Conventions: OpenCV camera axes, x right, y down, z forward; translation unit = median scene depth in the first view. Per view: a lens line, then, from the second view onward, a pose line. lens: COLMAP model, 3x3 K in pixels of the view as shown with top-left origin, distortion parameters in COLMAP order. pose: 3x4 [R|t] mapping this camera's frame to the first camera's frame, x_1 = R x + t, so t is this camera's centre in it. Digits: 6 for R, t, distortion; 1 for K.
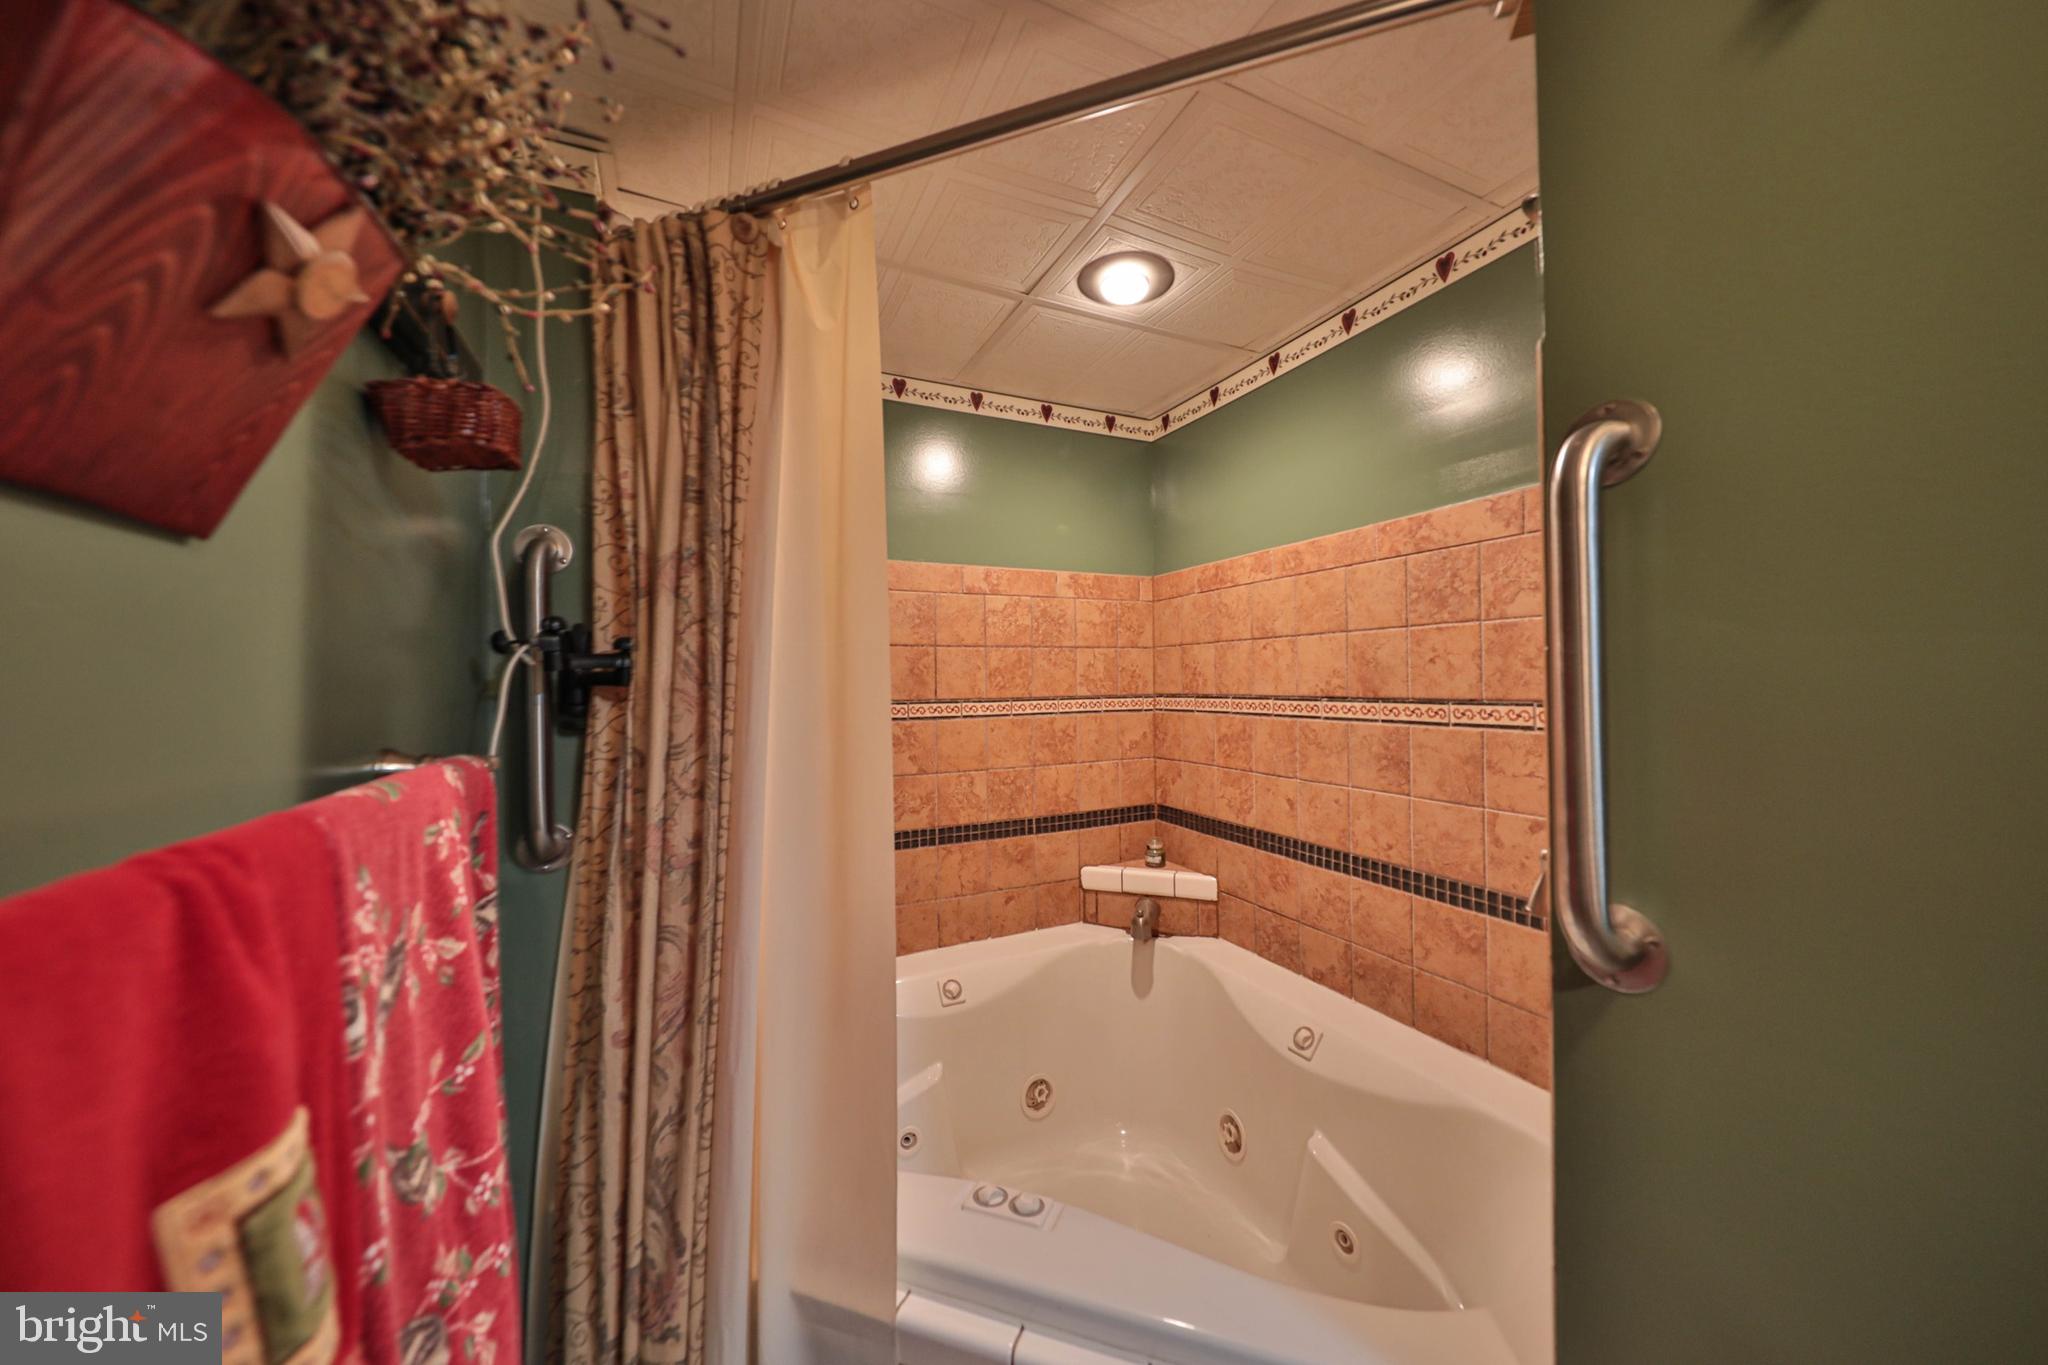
lens RADIAL K [[699.4, 0, 1018.2], [0, 699.4, 679.1], [0, 0, 1]] dist [-0.001234, -0.000058]
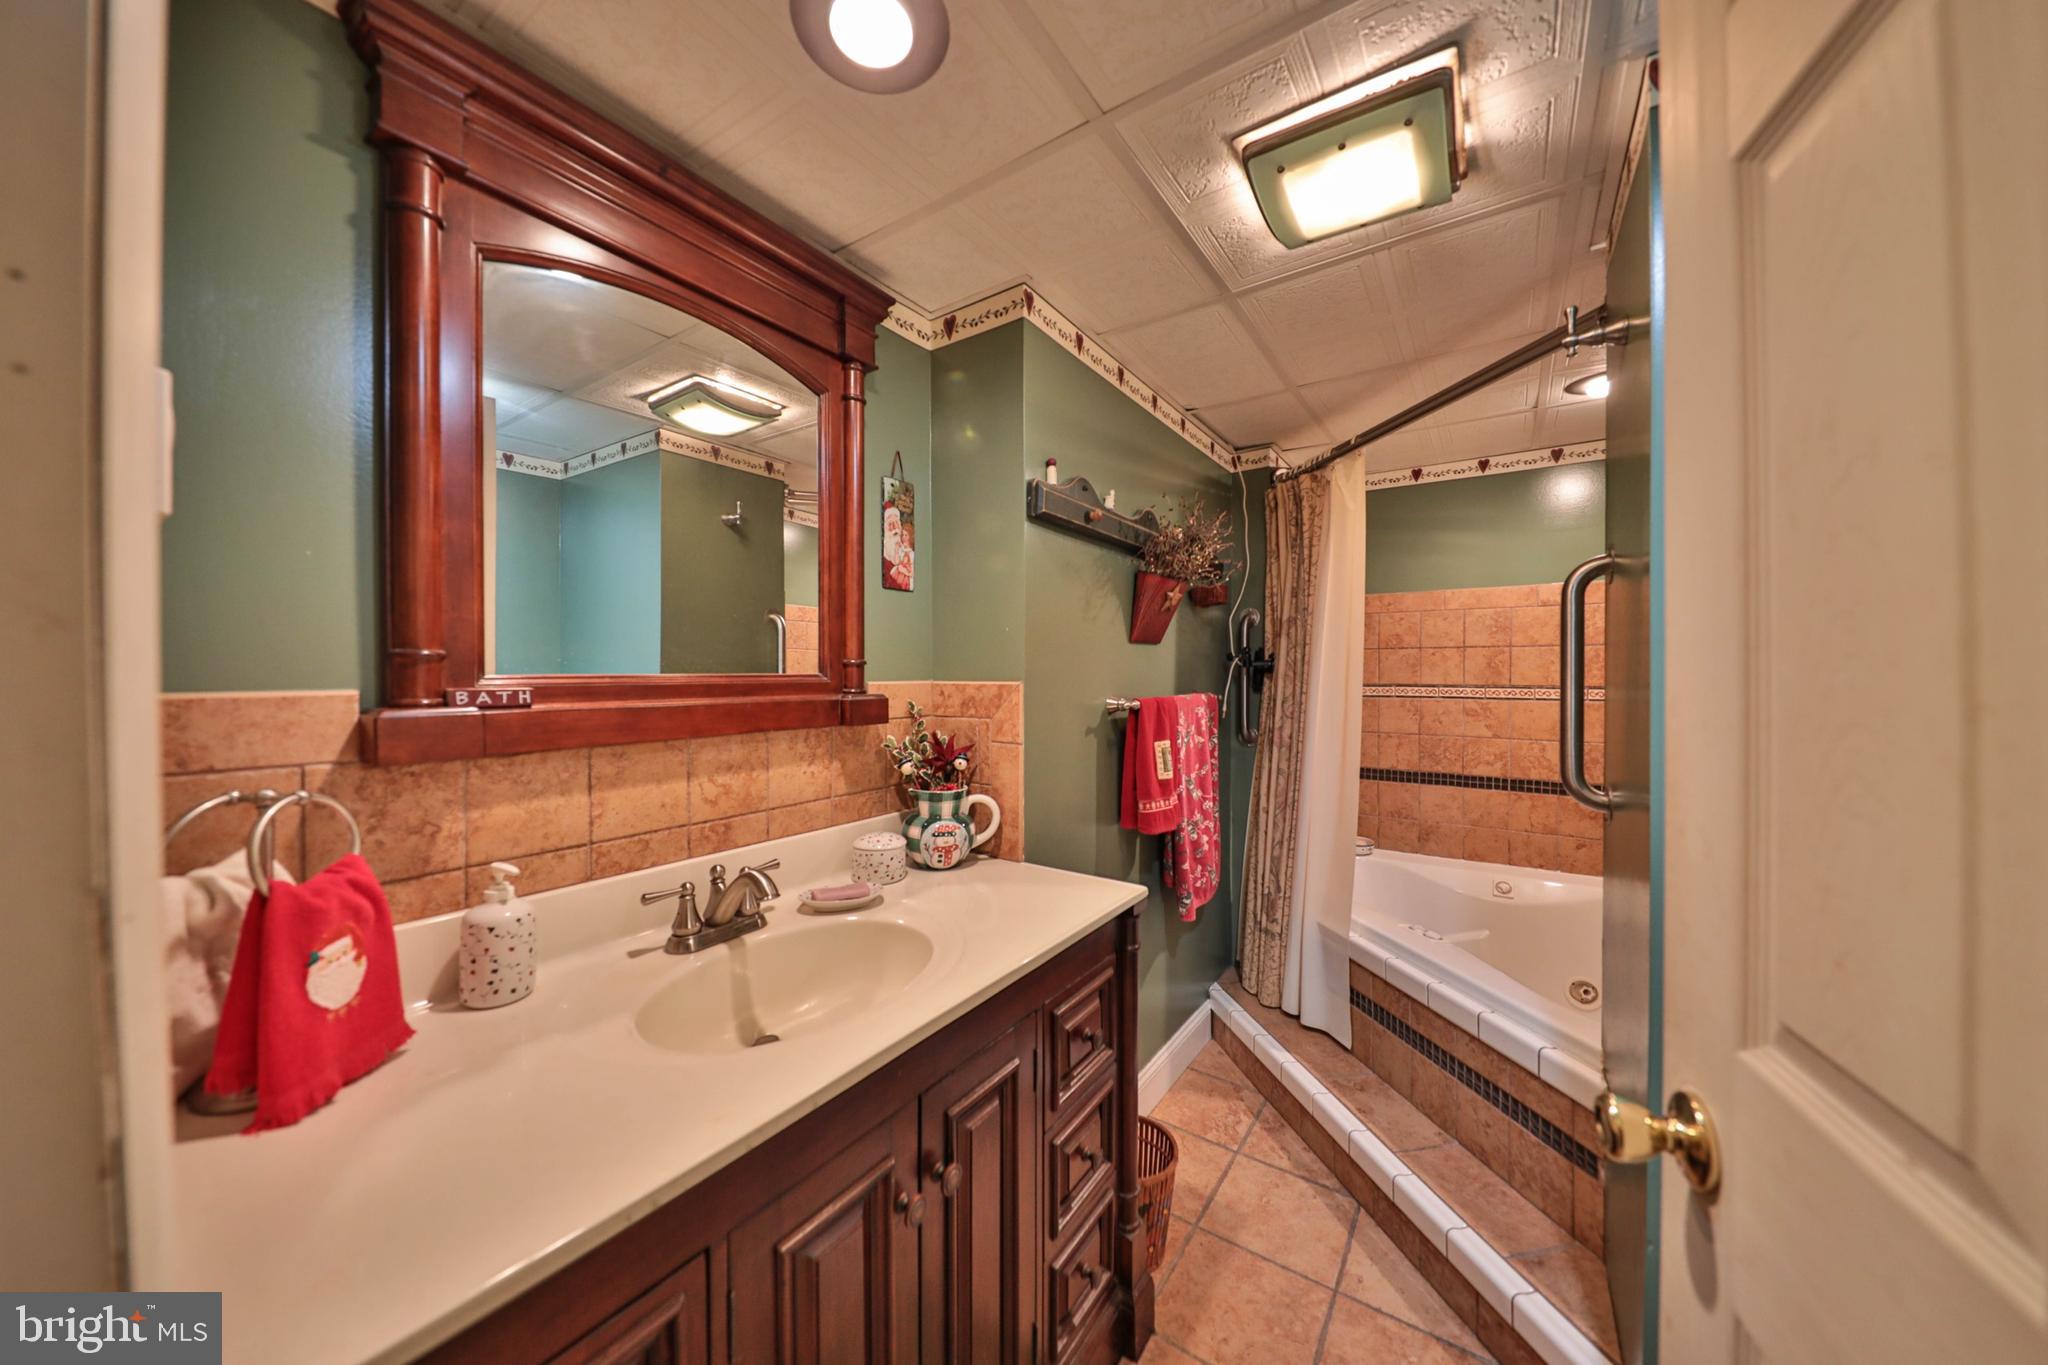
lens RADIAL K [[699.4, 0, 1018.2], [0, 699.4, 679.1], [0, 0, 1]] dist [-0.001234, -0.000058]
pose [[0.501419, 0.023129, -0.864895, 1.116791], [-0.002912, 0.999682, 0.025045, -0.028365], [0.865200, -0.010040, 0.501327, -1.005628]]
